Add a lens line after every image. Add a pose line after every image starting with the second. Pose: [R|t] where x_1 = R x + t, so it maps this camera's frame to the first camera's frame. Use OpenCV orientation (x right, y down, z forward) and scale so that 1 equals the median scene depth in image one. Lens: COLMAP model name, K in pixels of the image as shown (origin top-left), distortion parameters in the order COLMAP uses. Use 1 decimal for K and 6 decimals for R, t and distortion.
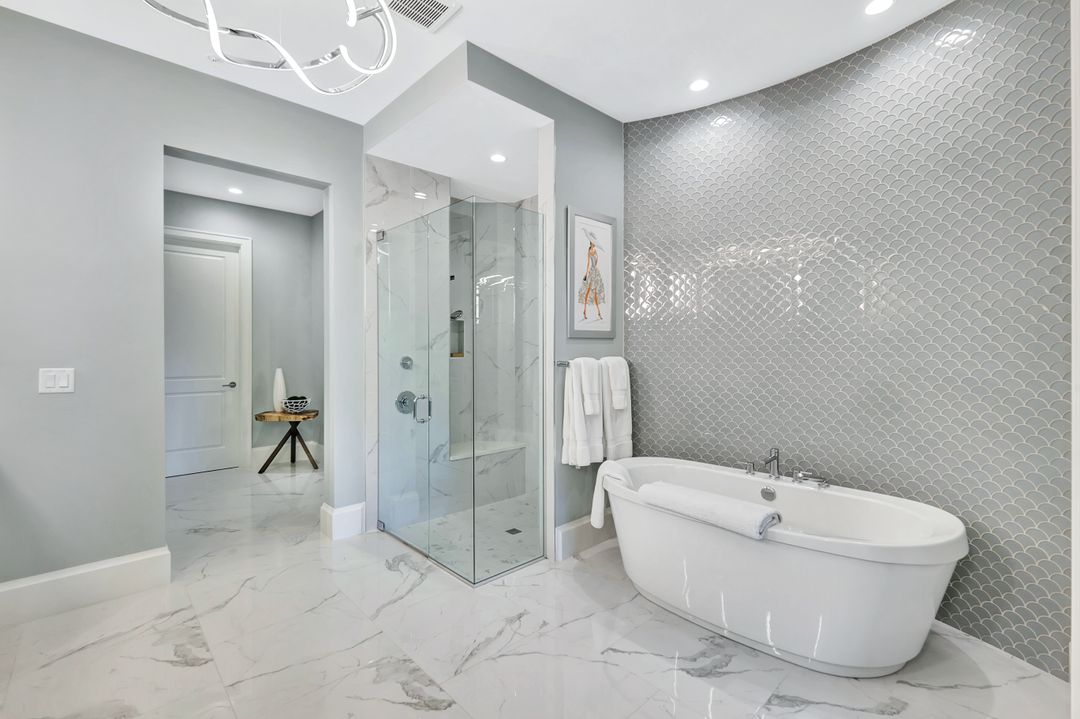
lens RADIAL K [[473.8, 0, 542.7], [0, 473.8, 349.8], [0, 0, 1]] dist [0.000348, -0.000006]
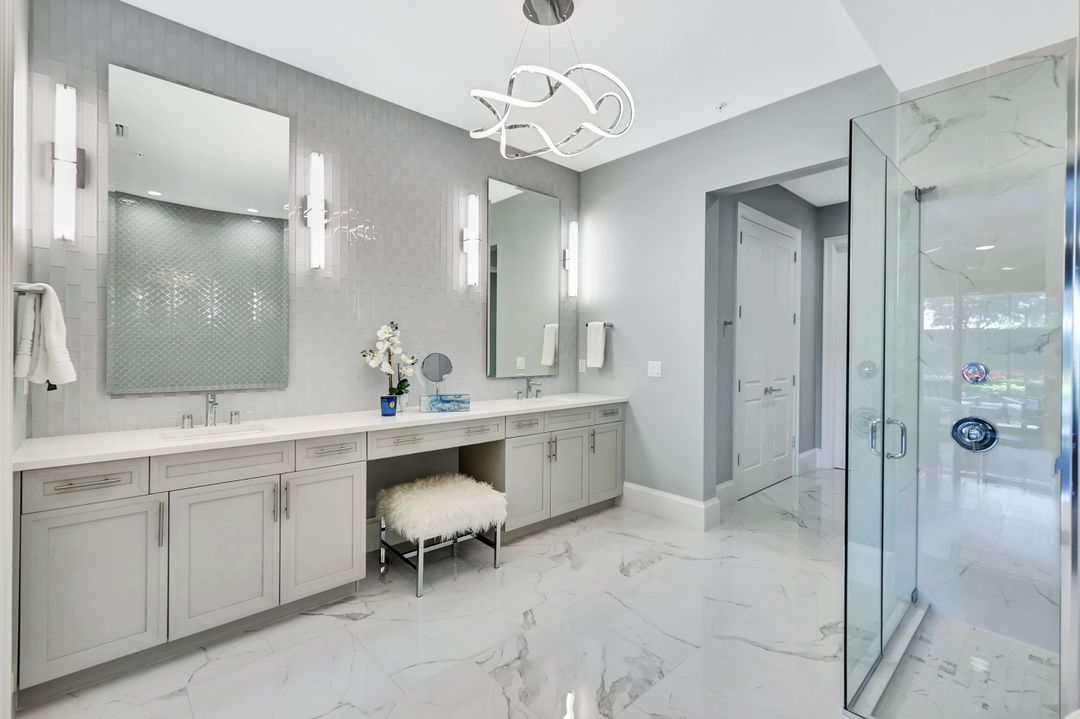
lens RADIAL K [[473.8, 0, 542.7], [0, 473.8, 349.8], [0, 0, 1]] dist [0.000348, -0.000006]
pose [[-0.017140, 0.000039, -0.999853, 0.572232], [-0.010909, 0.999940, 0.000226, 0.003036], [0.999794, 0.010912, -0.017138, 0.651497]]
